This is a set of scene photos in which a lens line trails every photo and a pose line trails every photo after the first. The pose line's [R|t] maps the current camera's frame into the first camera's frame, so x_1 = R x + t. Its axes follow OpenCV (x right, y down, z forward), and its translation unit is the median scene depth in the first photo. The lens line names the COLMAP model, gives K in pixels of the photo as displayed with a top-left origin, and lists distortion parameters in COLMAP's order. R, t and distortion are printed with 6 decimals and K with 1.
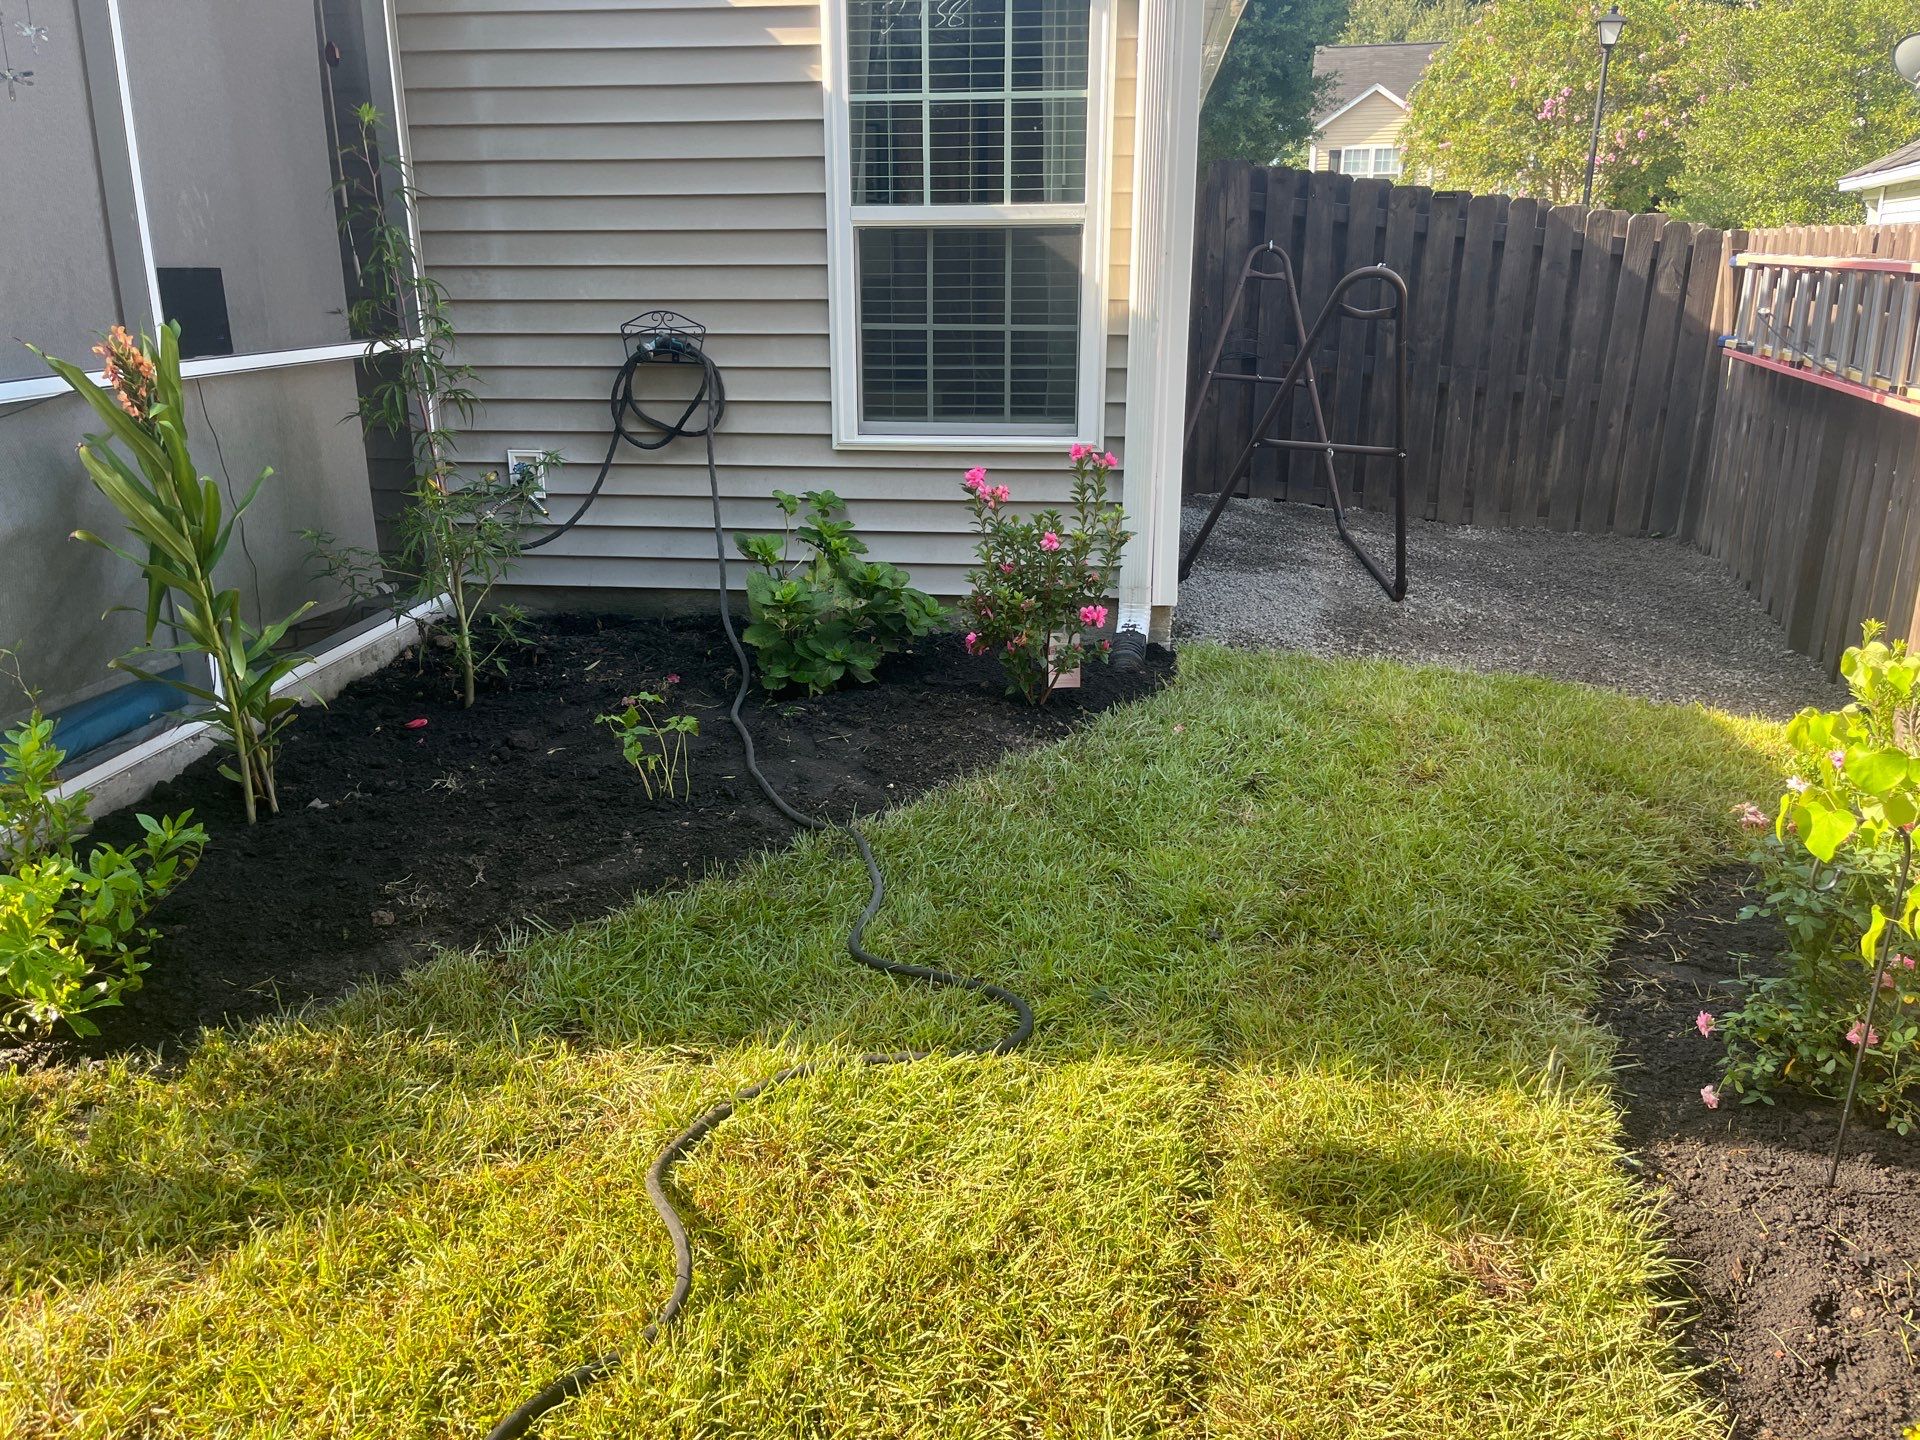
lens RADIAL K [[1394.0, 0, 952.5], [0, 1394.0, 724.0], [0, 0, 1]] dist [-0.000161, -0.001106]
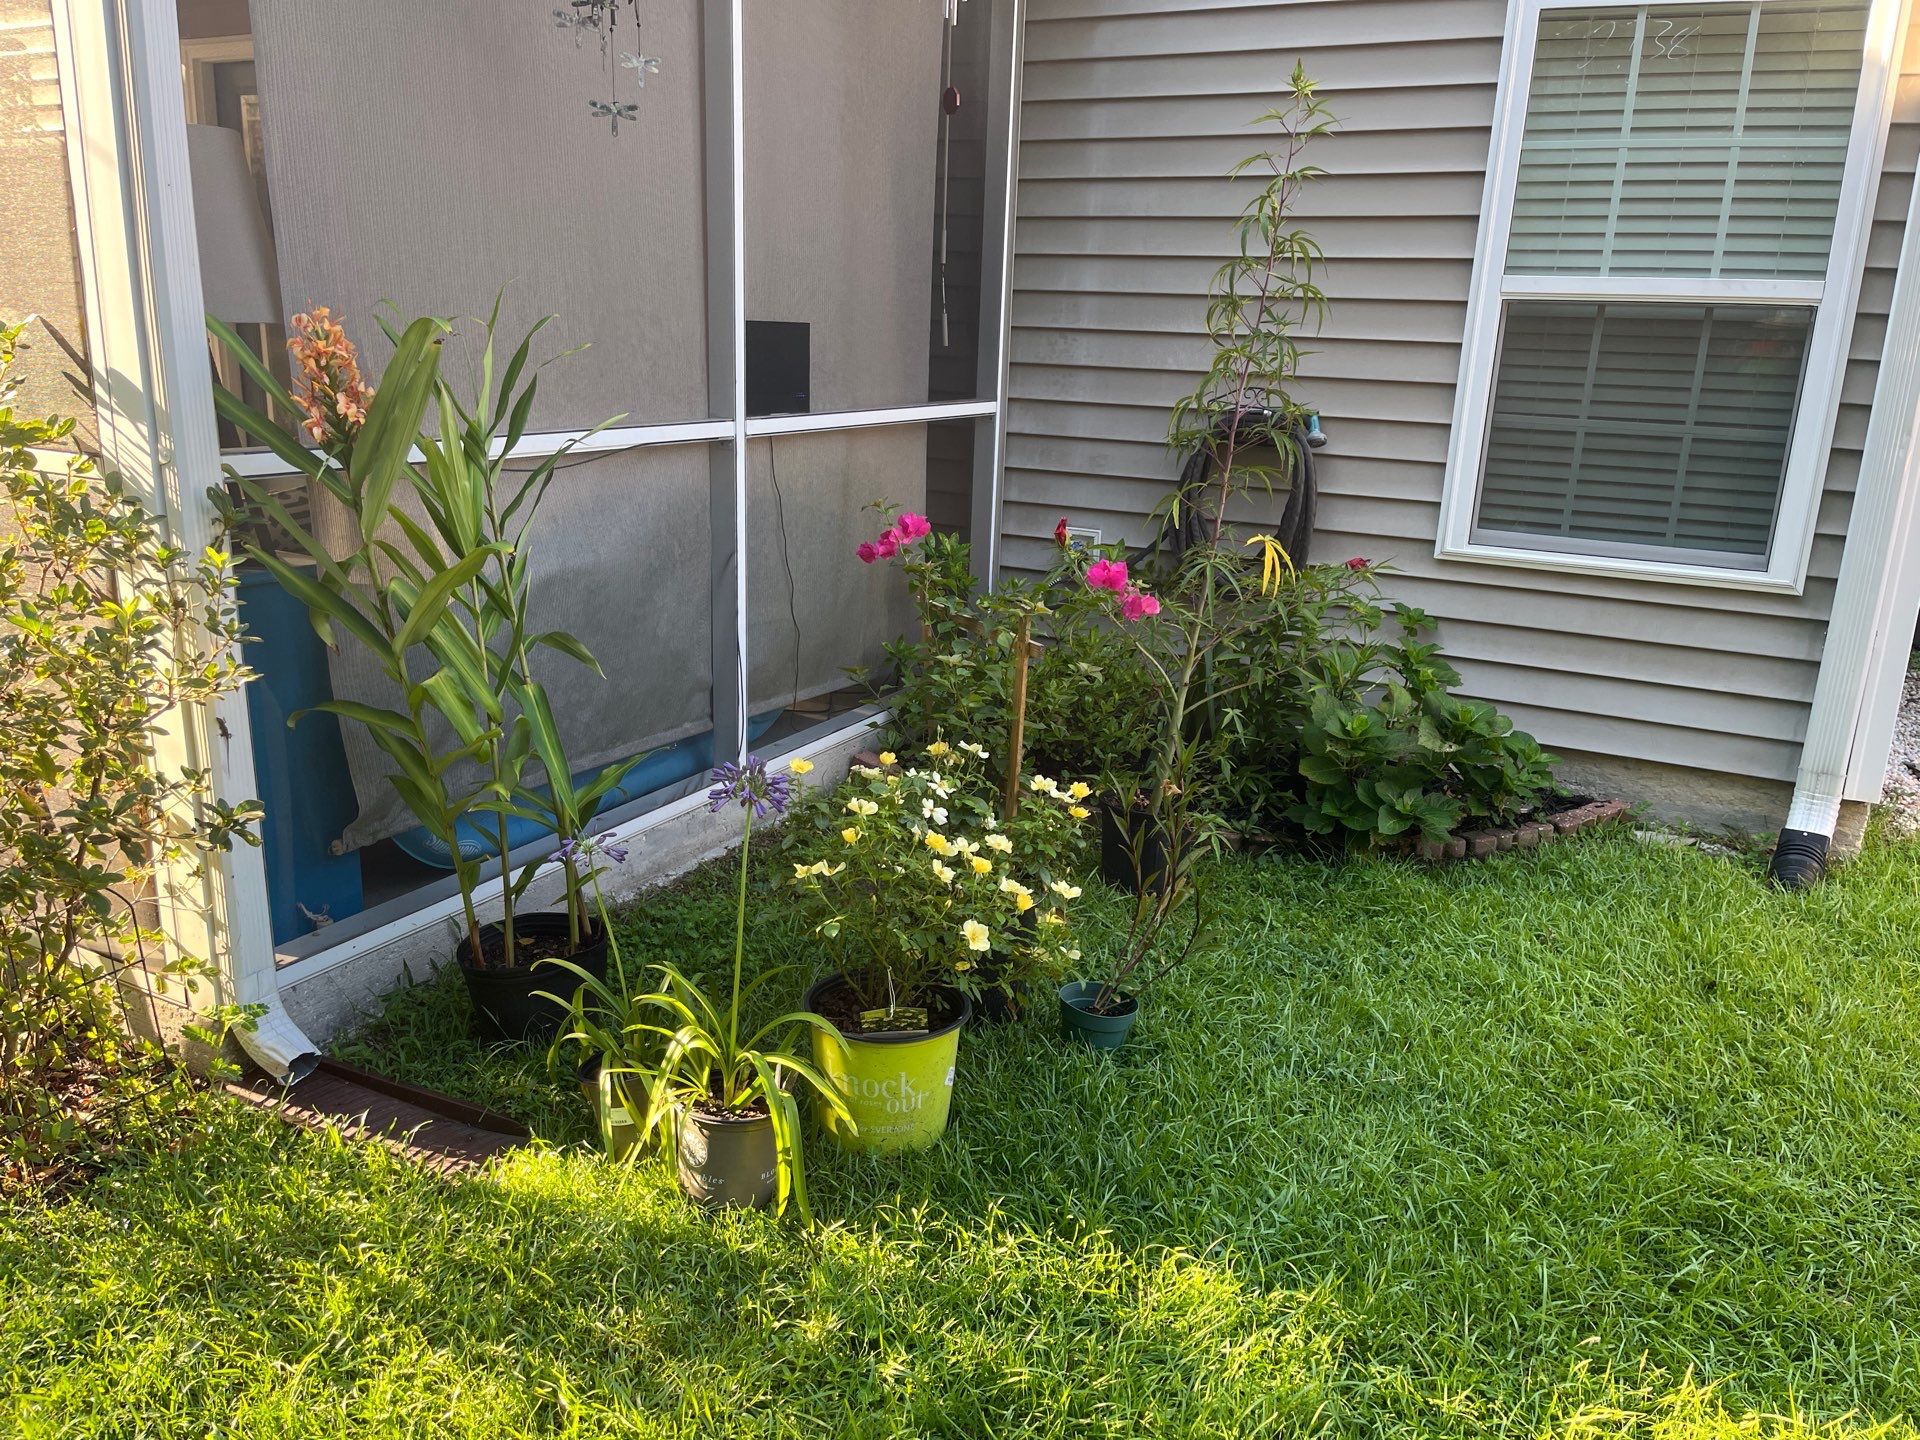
lens RADIAL K [[1394.0, 0, 952.5], [0, 1394.0, 724.0], [0, 0, 1]] dist [-0.000161, -0.001106]
pose [[0.928340, 0.135195, -0.346277, -0.053046], [-0.150111, 0.988532, -0.016487, -0.042148], [0.340077, 0.067286, 0.937987, 0.121409]]
